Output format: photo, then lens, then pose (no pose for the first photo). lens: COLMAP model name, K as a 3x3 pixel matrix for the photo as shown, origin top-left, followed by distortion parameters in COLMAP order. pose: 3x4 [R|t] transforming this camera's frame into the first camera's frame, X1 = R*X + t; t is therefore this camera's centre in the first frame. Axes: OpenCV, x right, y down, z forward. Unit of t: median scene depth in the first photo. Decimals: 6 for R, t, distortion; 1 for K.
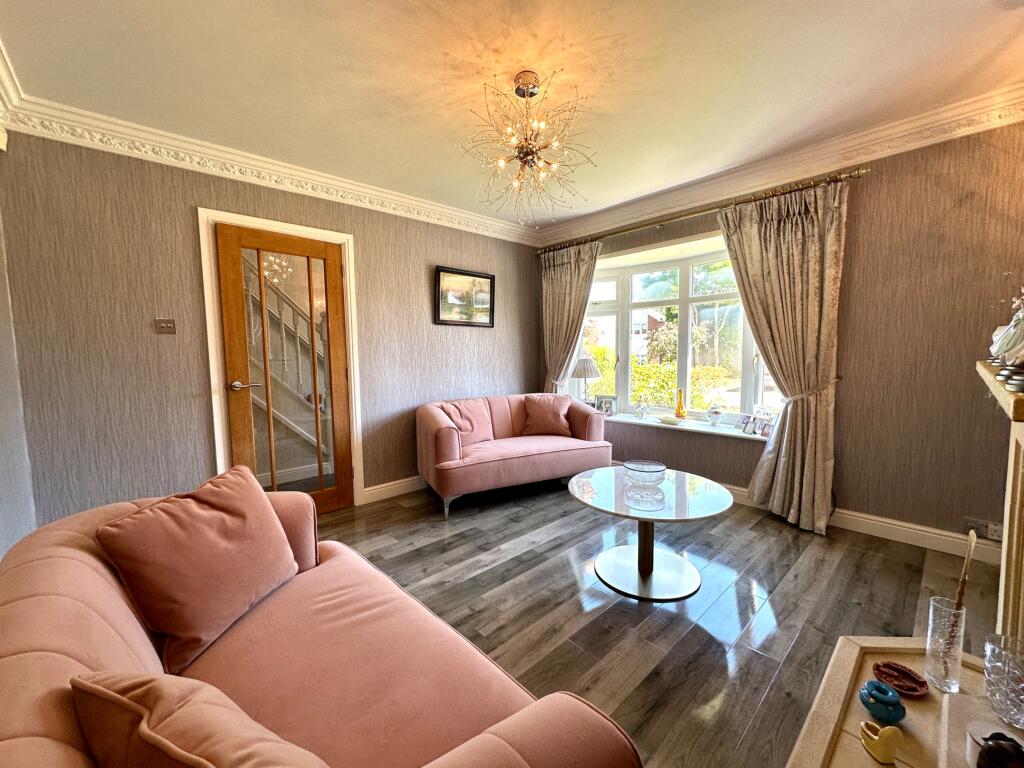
lens RADIAL K [[412.1, 0, 514.9], [0, 412.1, 382.4], [0, 0, 1]] dist [-0.000559, 0.000147]
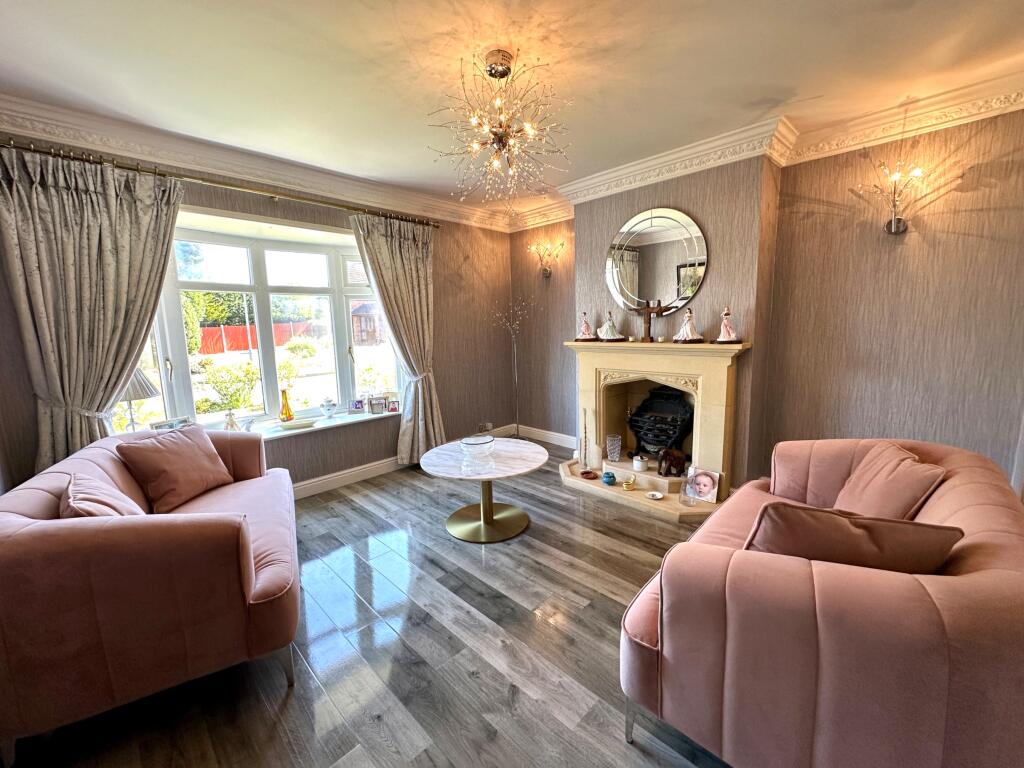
lens RADIAL K [[412.1, 0, 514.9], [0, 412.1, 382.4], [0, 0, 1]] dist [-0.000559, 0.000147]
pose [[-0.050404, -0.118858, 0.991631, -0.762754], [0.106201, 0.986626, 0.123656, -0.086044], [-0.993066, 0.111545, -0.037107, 0.820833]]
